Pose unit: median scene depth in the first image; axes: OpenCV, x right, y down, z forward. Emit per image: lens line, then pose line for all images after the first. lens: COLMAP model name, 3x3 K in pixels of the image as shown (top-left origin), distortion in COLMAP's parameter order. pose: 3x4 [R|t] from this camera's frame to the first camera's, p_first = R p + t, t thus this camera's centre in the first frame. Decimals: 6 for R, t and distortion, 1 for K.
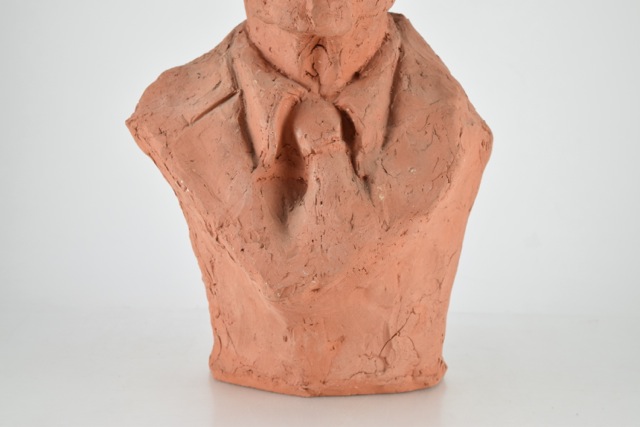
lens RADIAL K [[1415.5, 0, 318.4], [0, 1415.5, 213.0], [0, 0, 1]] dist [0.066762, 0.000000]
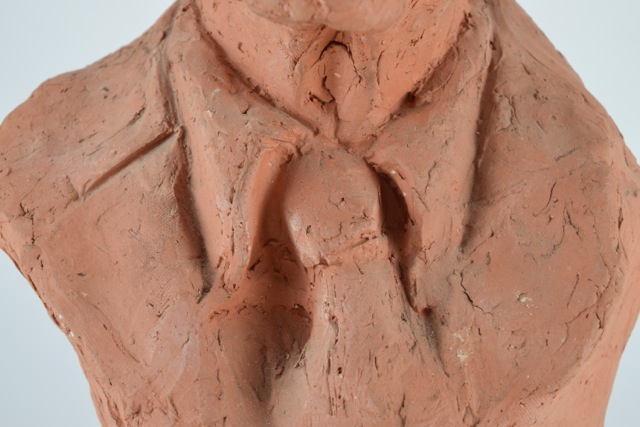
lens RADIAL K [[1415.5, 0, 319.4], [0, 1415.5, 213.0], [0, 0, 1]] dist [0.066762, 0.000000]
pose [[0.999952, 0.003223, -0.009296, -0.000584], [-0.002712, 0.998516, 0.054395, -0.084986], [0.009457, -0.054368, 0.998476, 0.496551]]
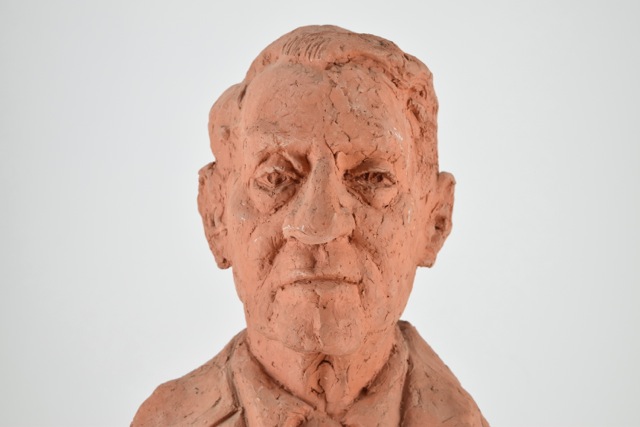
lens RADIAL K [[1415.5, 0, 323.3], [0, 1415.5, 213.0], [0, 0, 1]] dist [0.066762, 0.000000]
pose [[0.999676, -0.006385, 0.024653, -0.023422], [0.010491, 0.985346, -0.170242, -0.053941], [-0.023205, 0.170445, 0.985094, 0.044742]]
